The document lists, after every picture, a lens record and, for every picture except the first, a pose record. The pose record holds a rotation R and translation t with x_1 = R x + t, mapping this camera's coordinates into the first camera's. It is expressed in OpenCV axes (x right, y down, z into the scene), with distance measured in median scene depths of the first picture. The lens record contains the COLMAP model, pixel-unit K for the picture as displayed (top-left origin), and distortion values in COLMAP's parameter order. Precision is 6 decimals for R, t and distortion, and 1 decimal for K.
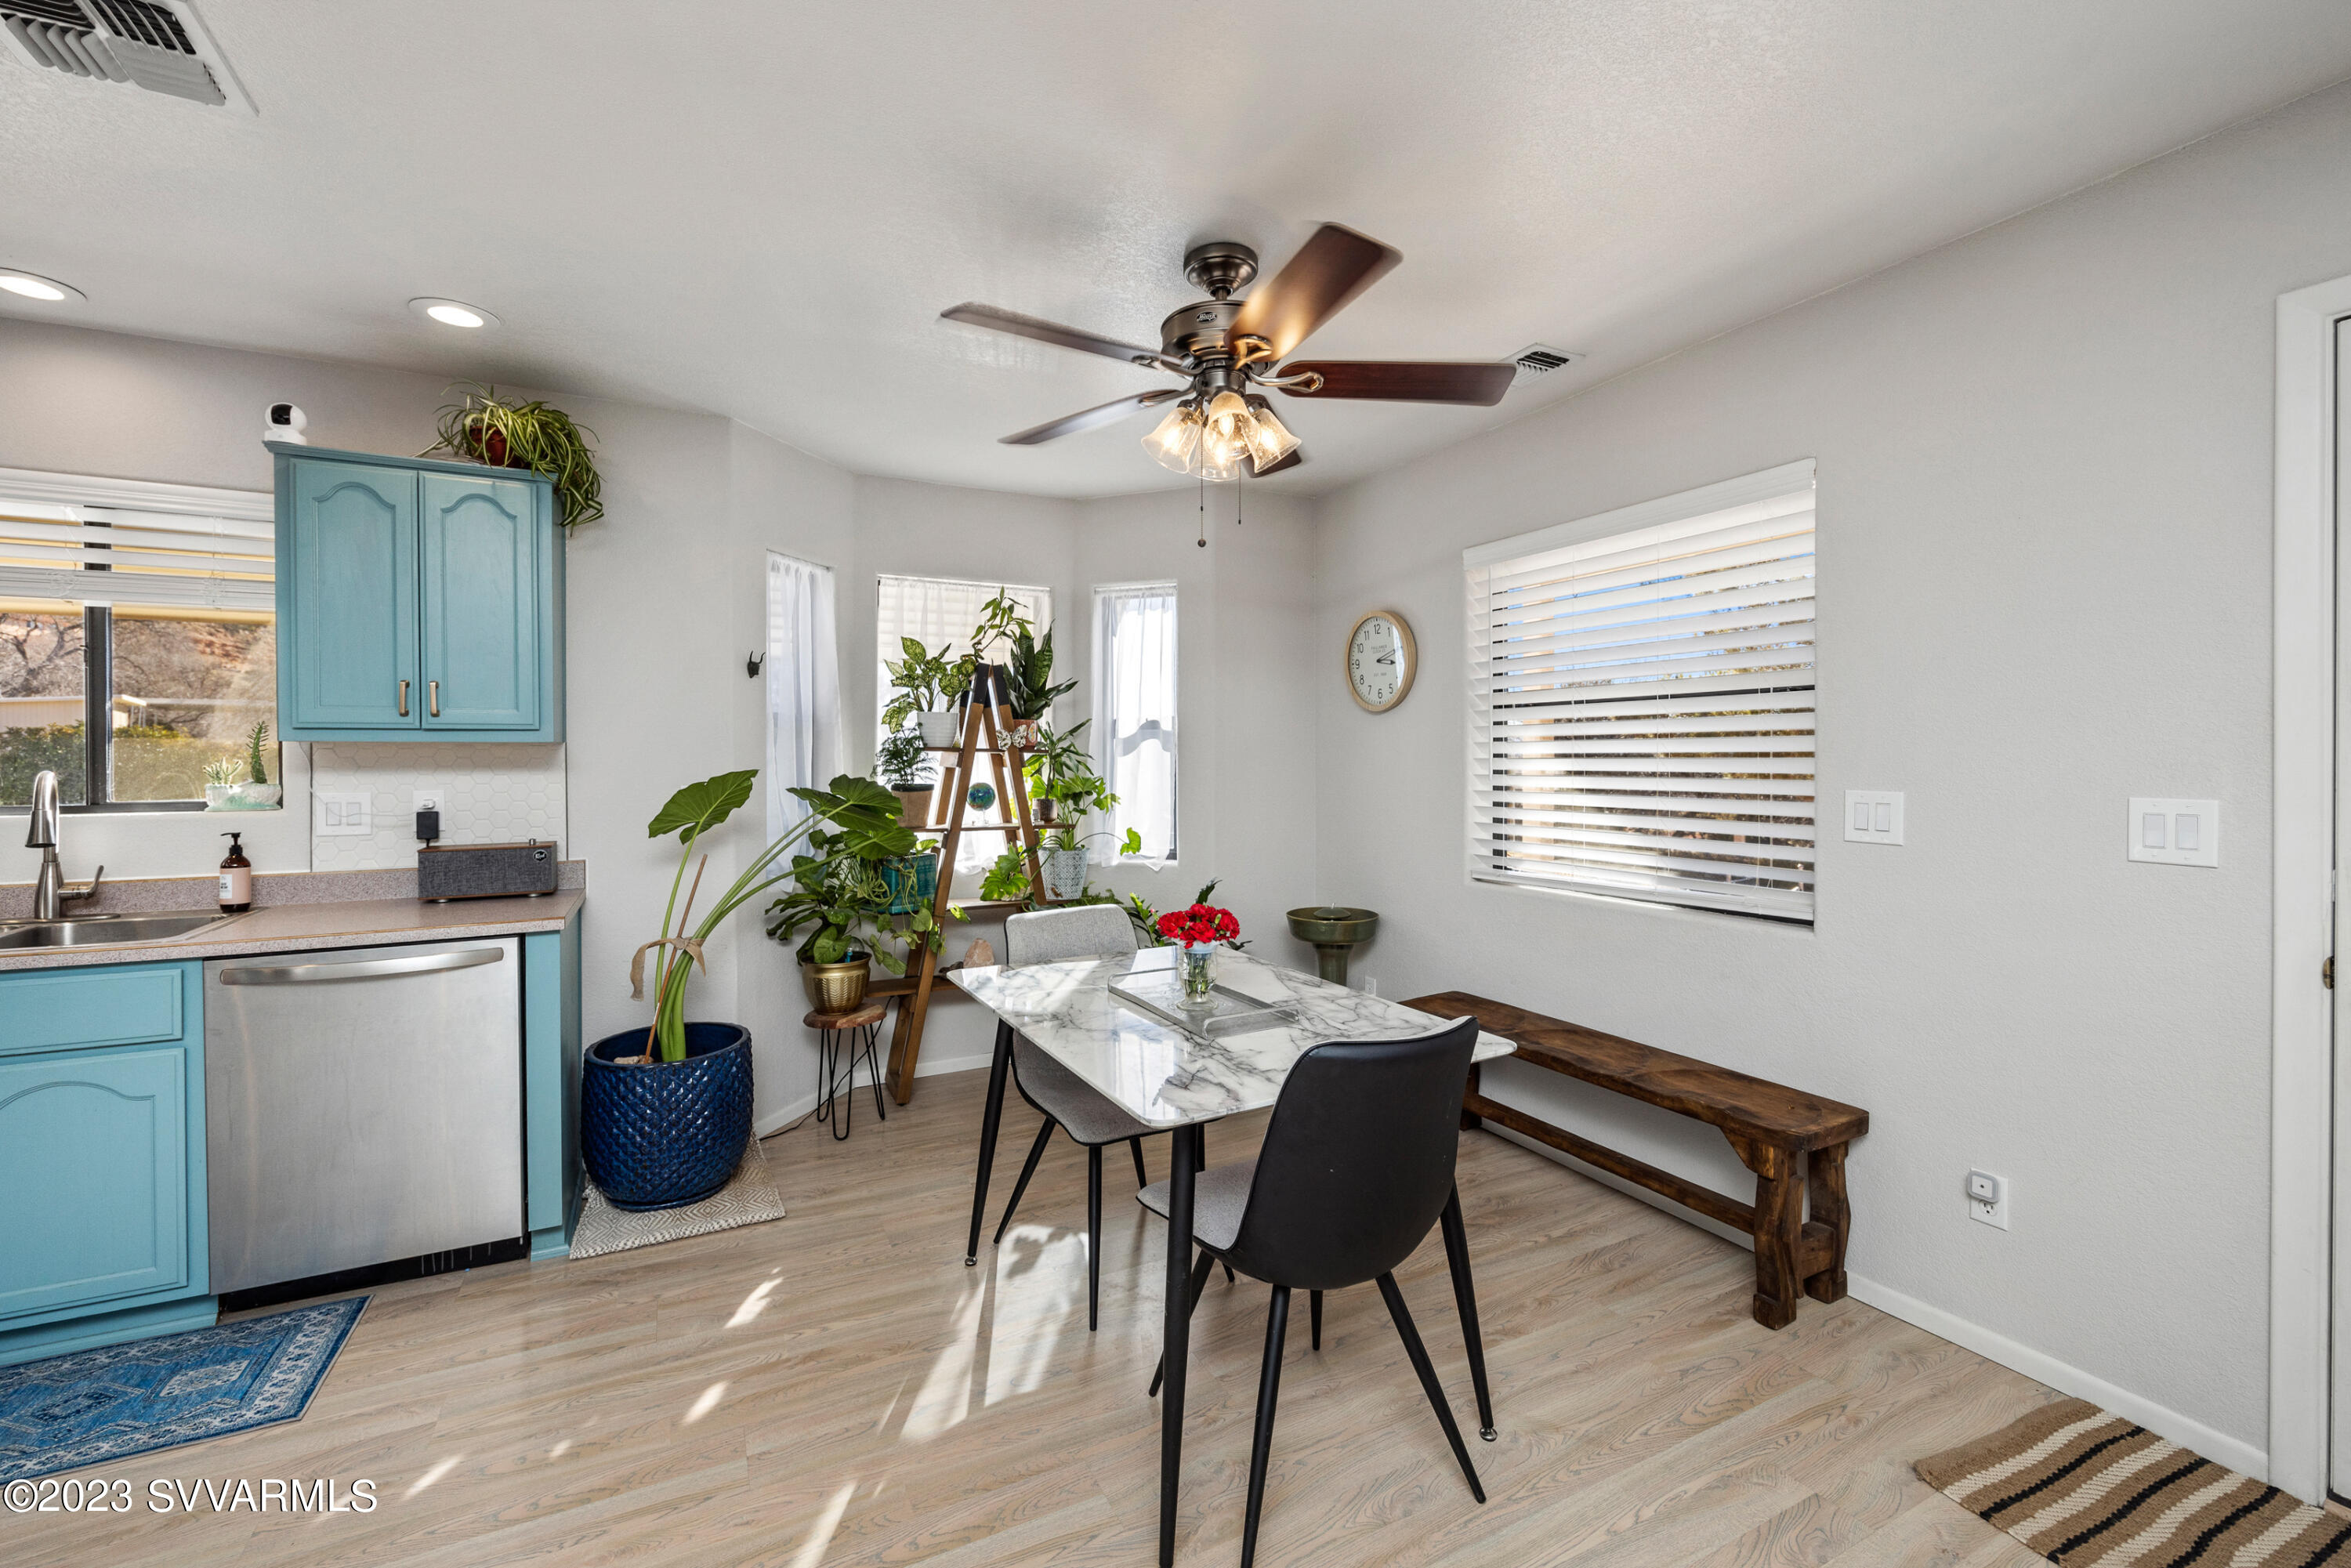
lens RADIAL K [[904.5, 0, 1232.4], [0, 904.5, 762.1], [0, 0, 1]] dist [-0.001167, -0.000046]
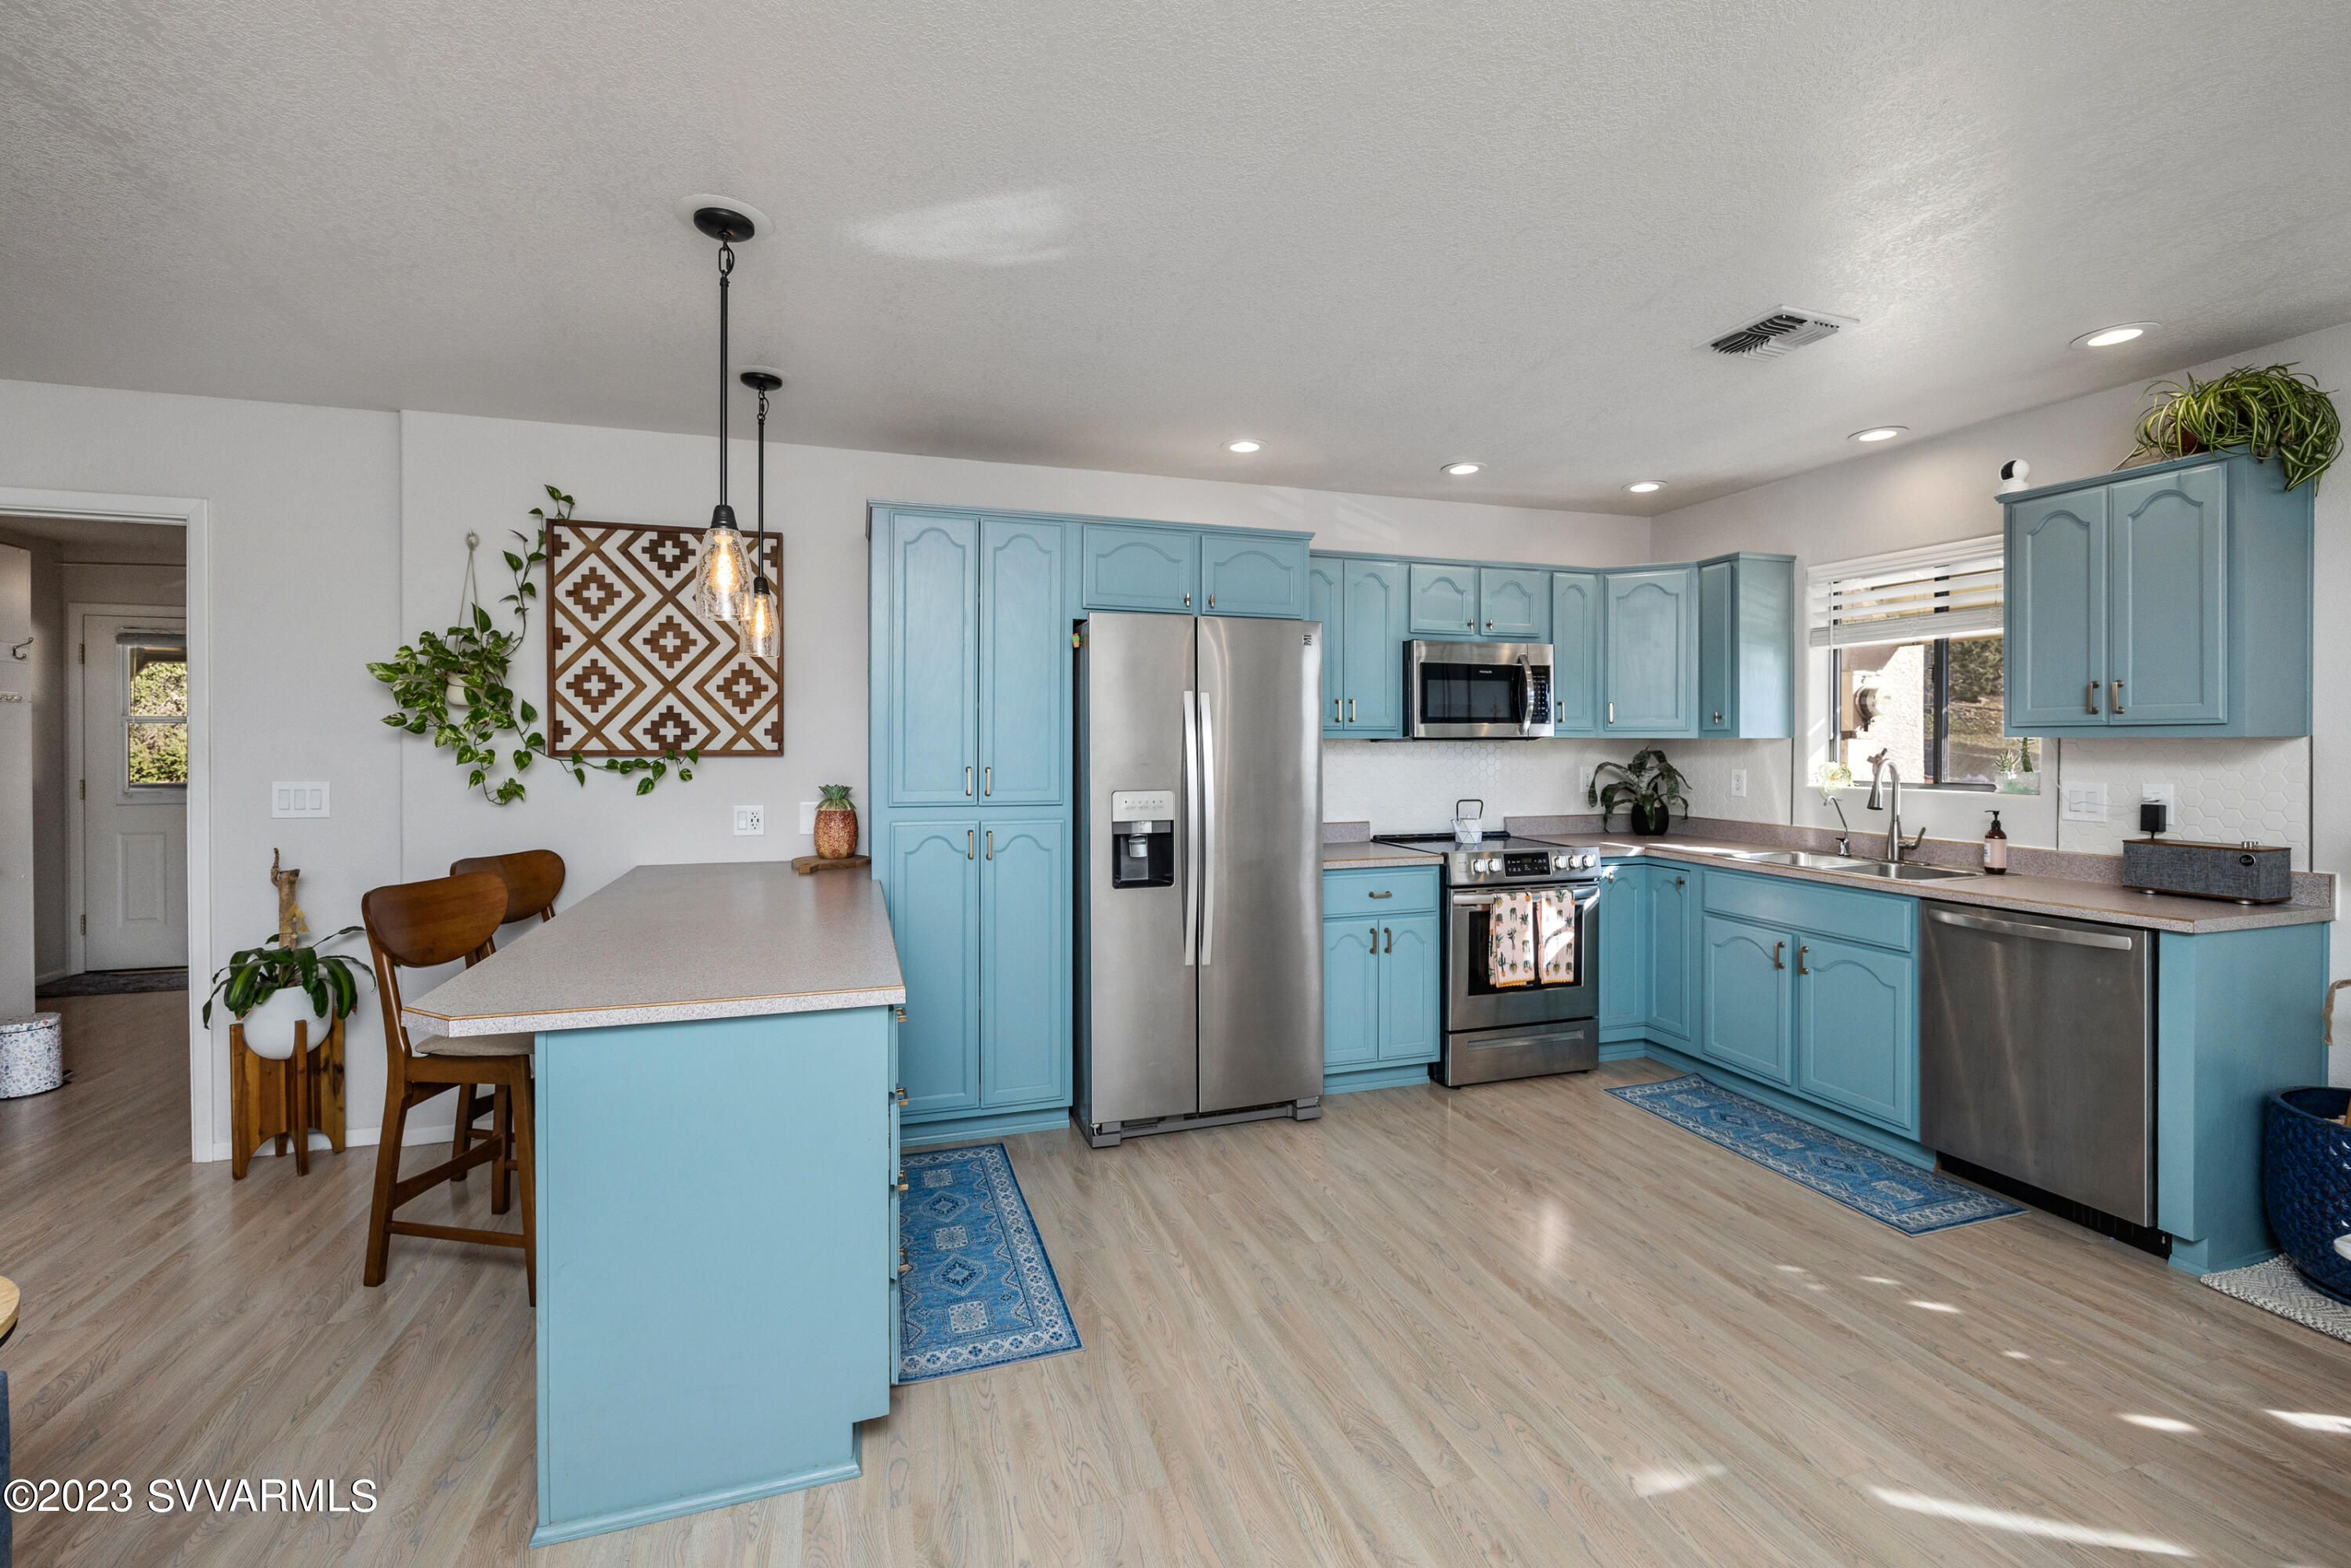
lens RADIAL K [[978.2, 0, 1175.5], [0, 978.2, 784.0], [0, 0, 1]] dist [-0.005987, -0.000270]
pose [[-0.136048, 0.042161, -0.989805, 0.367174], [-0.006388, 0.999036, 0.043433, -0.009396], [0.990682, 0.012232, -0.135648, 0.058255]]
